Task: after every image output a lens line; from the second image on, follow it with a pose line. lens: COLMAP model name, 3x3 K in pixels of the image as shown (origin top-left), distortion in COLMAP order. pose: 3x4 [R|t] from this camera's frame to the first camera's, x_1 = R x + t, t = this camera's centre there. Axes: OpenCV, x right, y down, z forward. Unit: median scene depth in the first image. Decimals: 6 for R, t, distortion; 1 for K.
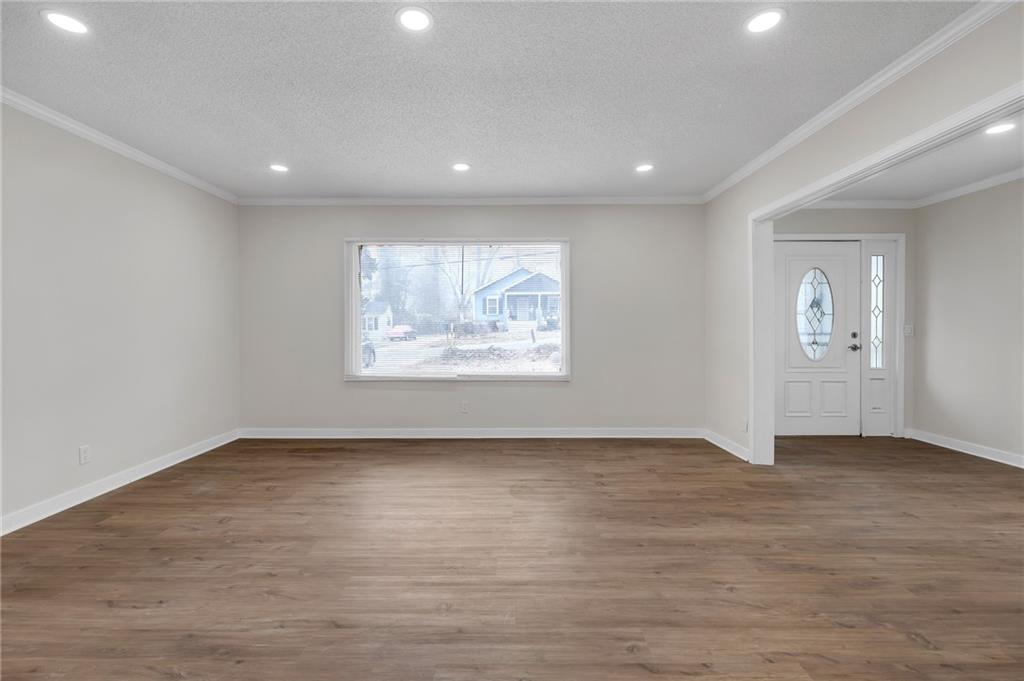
lens RADIAL K [[449.8, 0, 505.2], [0, 449.8, 333.1], [0, 0, 1]] dist [-0.001158, -0.000158]
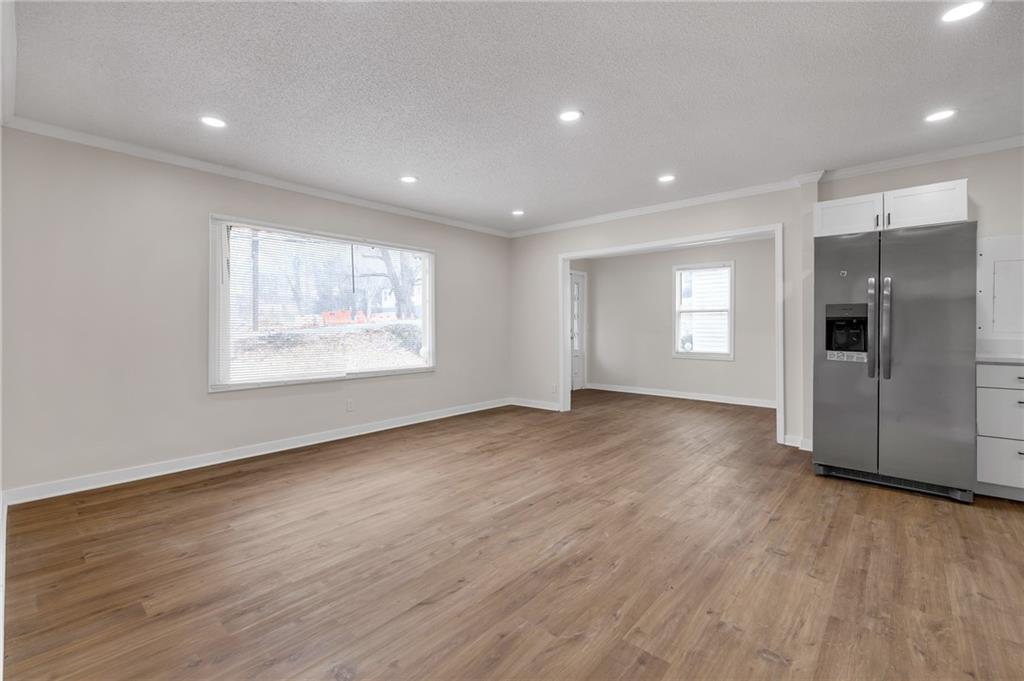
lens RADIAL K [[441.4, 0, 510.5], [0, 441.4, 332.5], [0, 0, 1]] dist [-0.000754, -0.000337]
pose [[0.657400, -0.008990, 0.753488, -0.608304], [0.008351, 0.999954, 0.004645, 0.000967], [-0.753496, 0.003239, 0.657445, 0.089623]]
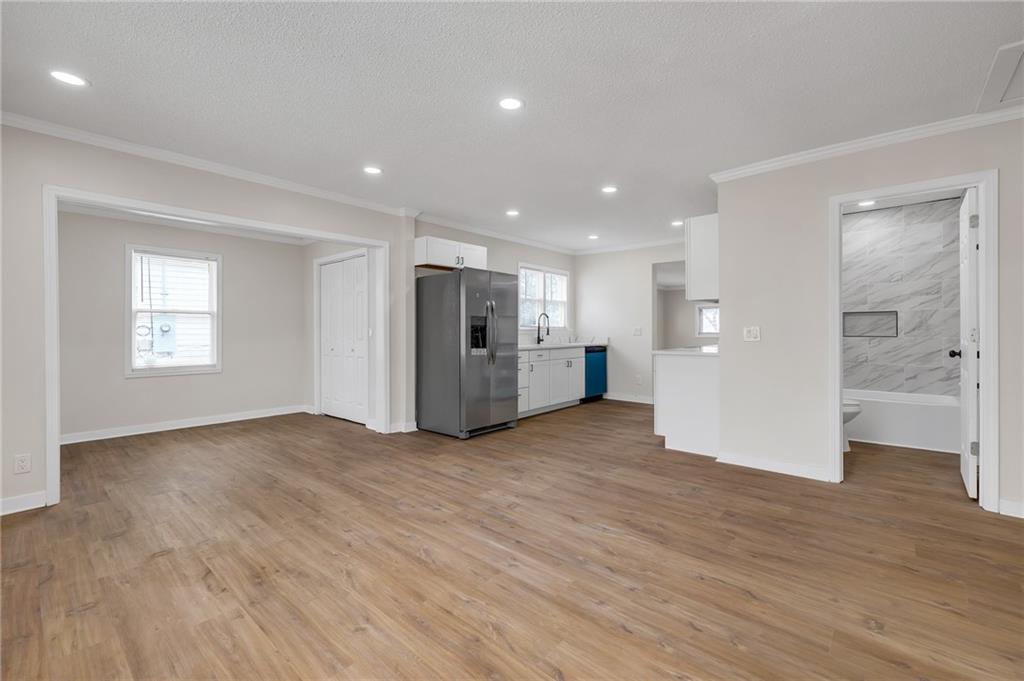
lens RADIAL K [[441.4, 0, 510.5], [0, 441.4, 332.5], [0, 0, 1]] dist [-0.000754, -0.000337]
pose [[-0.762124, 0.001846, 0.647428, -0.457037], [0.010373, 0.999902, 0.009360, -0.007082], [-0.647347, 0.013849, -0.762069, 0.872903]]
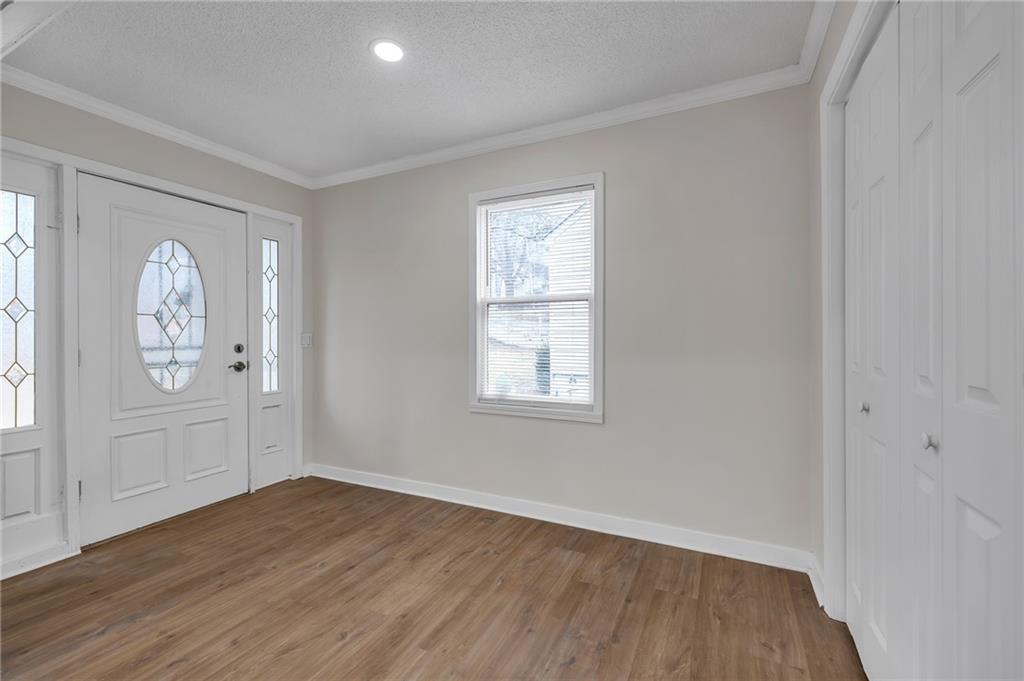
lens RADIAL K [[441.4, 0, 510.5], [0, 441.4, 332.5], [0, 0, 1]] dist [-0.000754, -0.000337]
pose [[0.438887, 0.007995, 0.898507, 0.355724], [0.012333, 0.999813, -0.014921, -0.004310], [-0.898458, 0.017629, 0.438706, 0.334439]]
